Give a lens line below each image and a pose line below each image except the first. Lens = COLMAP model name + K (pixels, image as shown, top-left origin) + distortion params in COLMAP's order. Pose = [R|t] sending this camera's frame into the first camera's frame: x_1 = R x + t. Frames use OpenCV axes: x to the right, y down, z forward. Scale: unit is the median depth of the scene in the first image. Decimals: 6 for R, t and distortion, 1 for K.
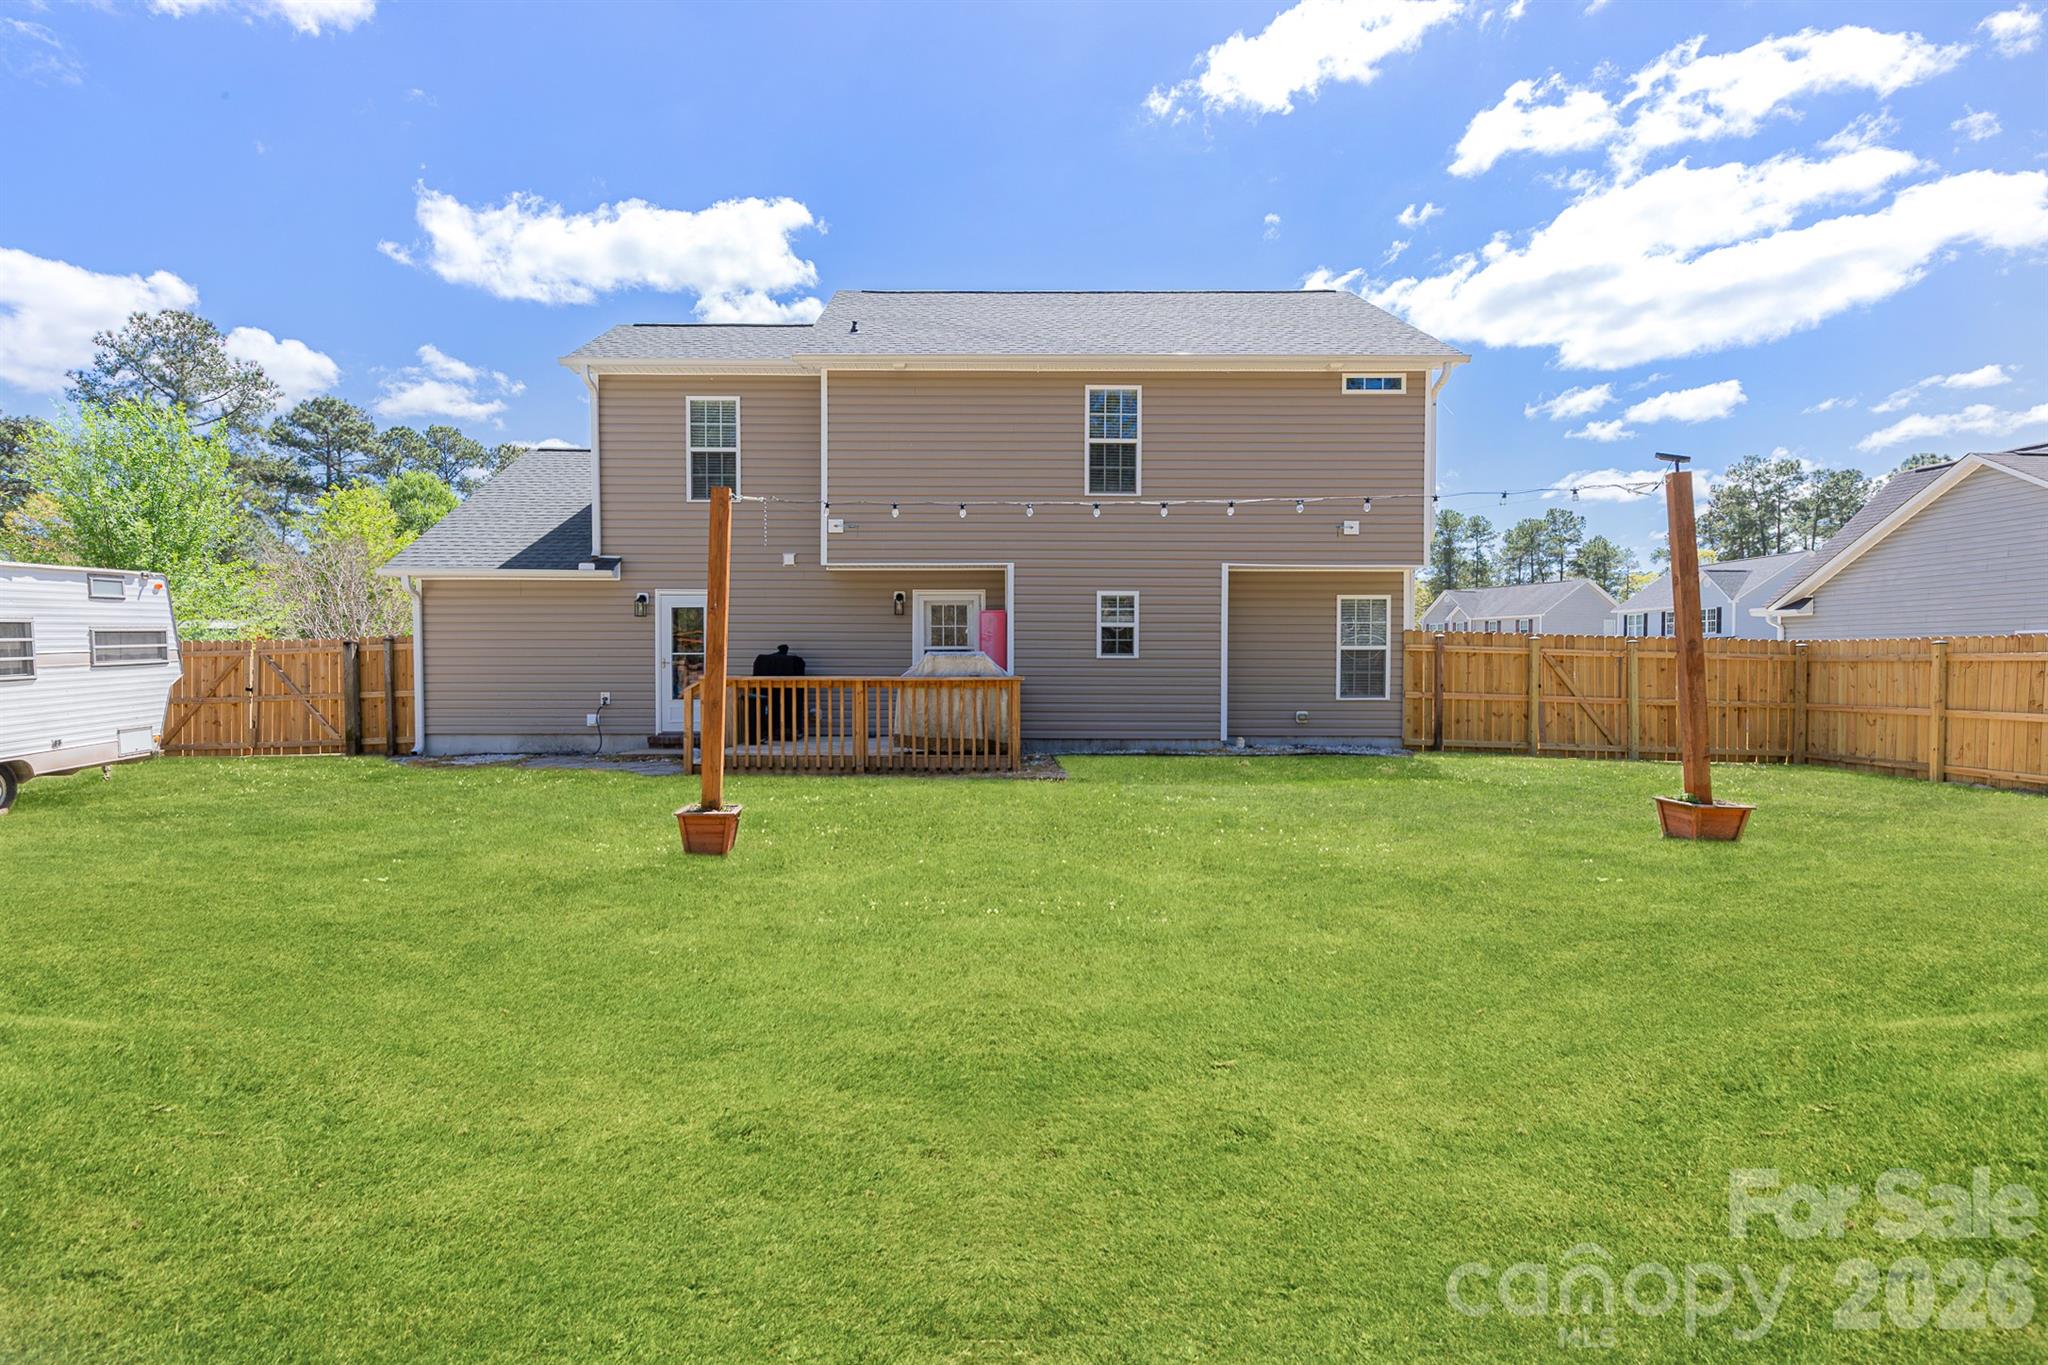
lens RADIAL K [[1019.5, 0, 1024.0], [0, 1019.5, 682.5], [0, 0, 1]] dist [0.000074, 0.000010]
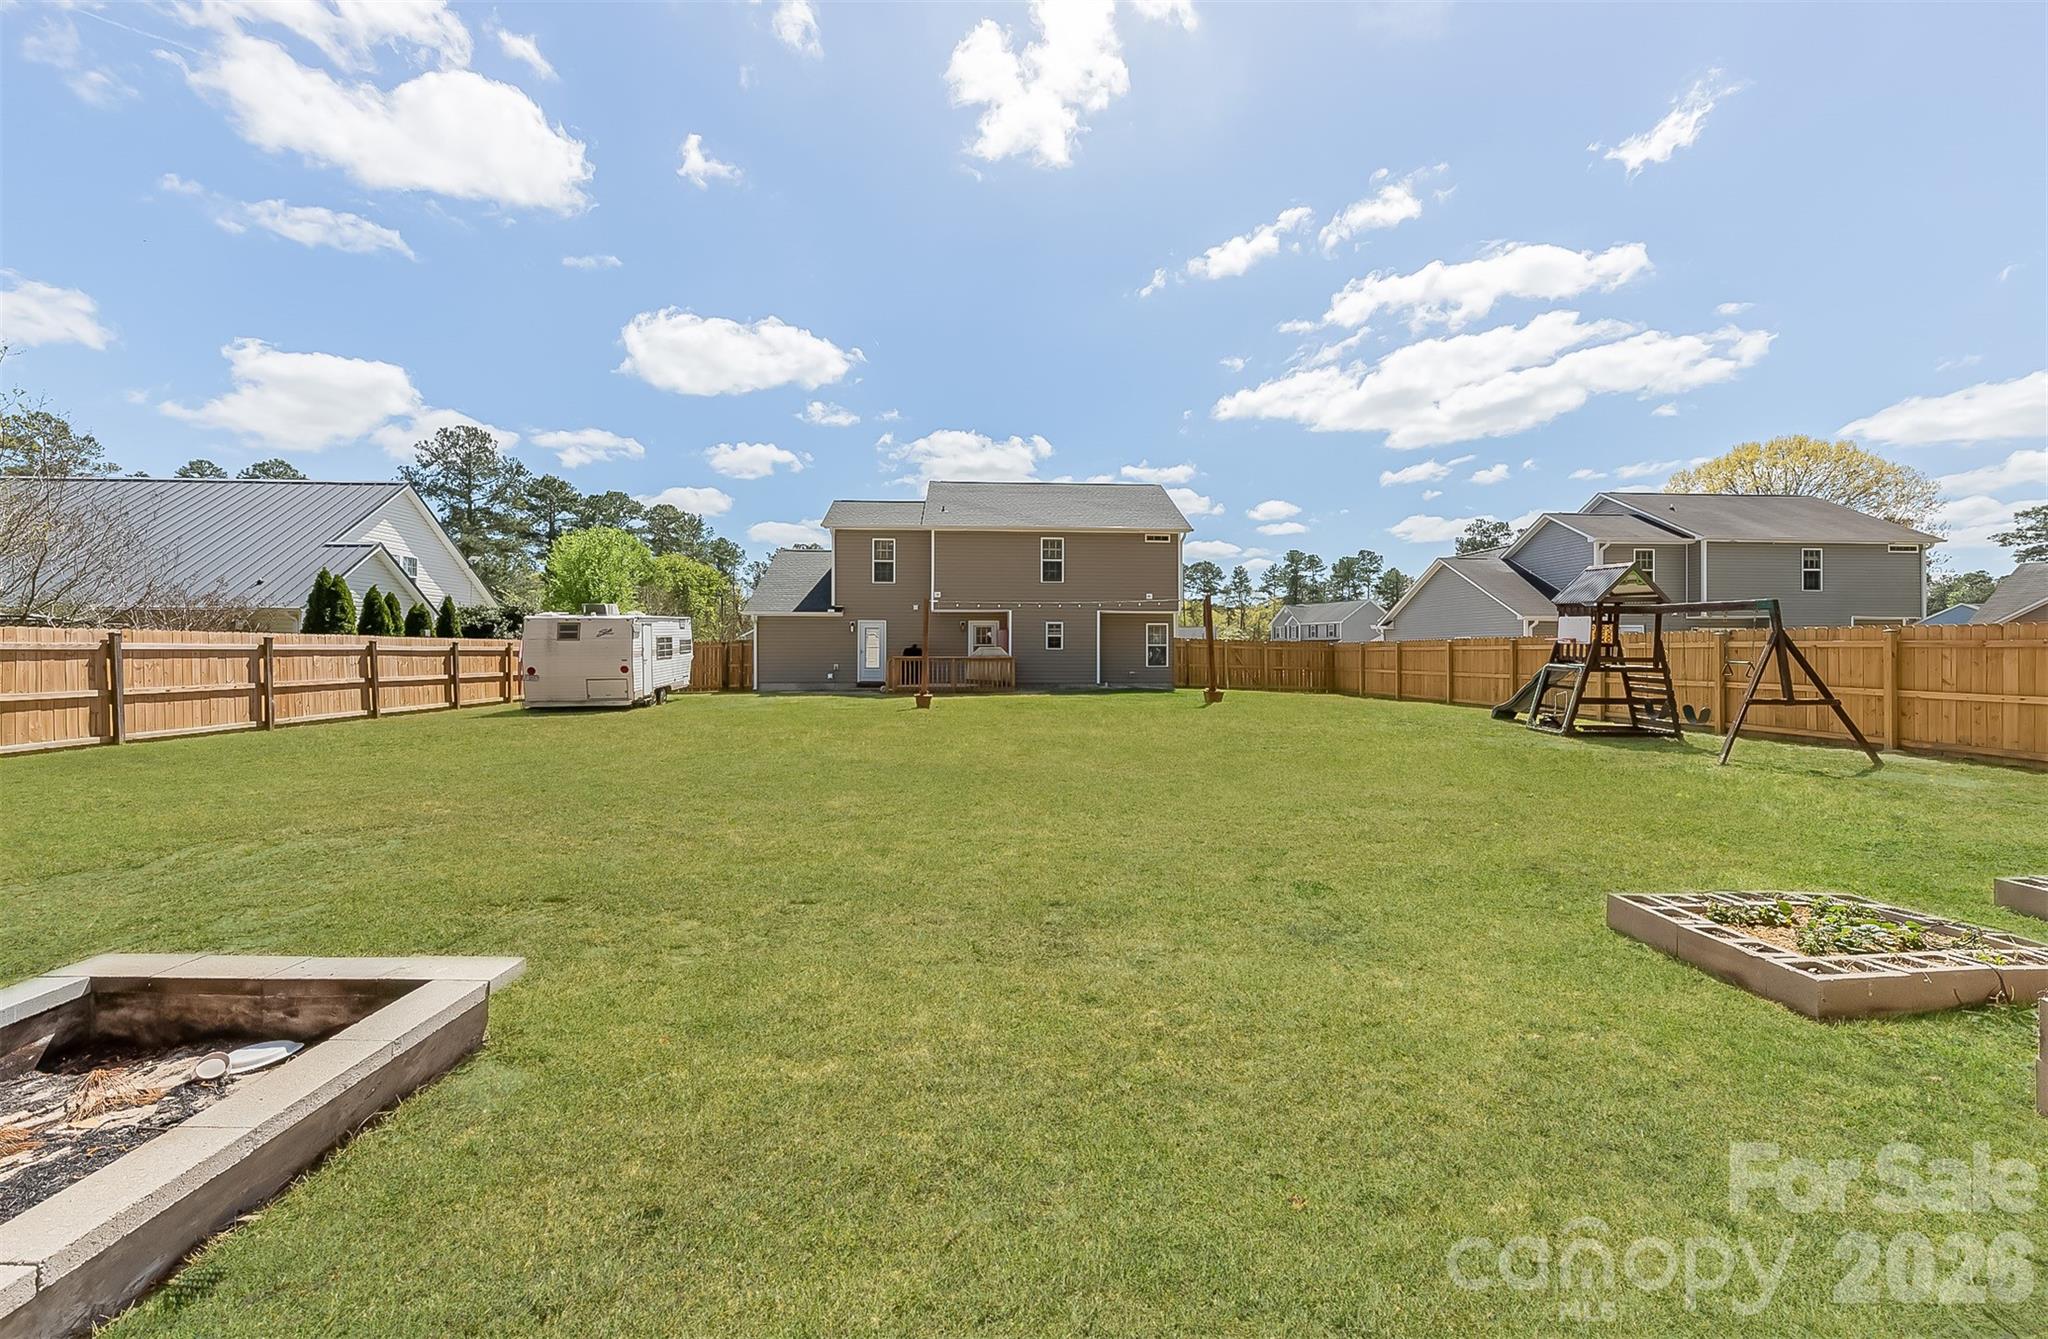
lens RADIAL K [[752.3, 0, 1024.0], [0, 752.3, 669.5], [0, 0, 1]] dist [0.000078, -0.004436]
pose [[0.999812, -0.000734, 0.019369, -0.013971], [0.000676, 0.999995, 0.003011, 0.016456], [-0.019371, -0.002997, 0.999808, -0.717312]]
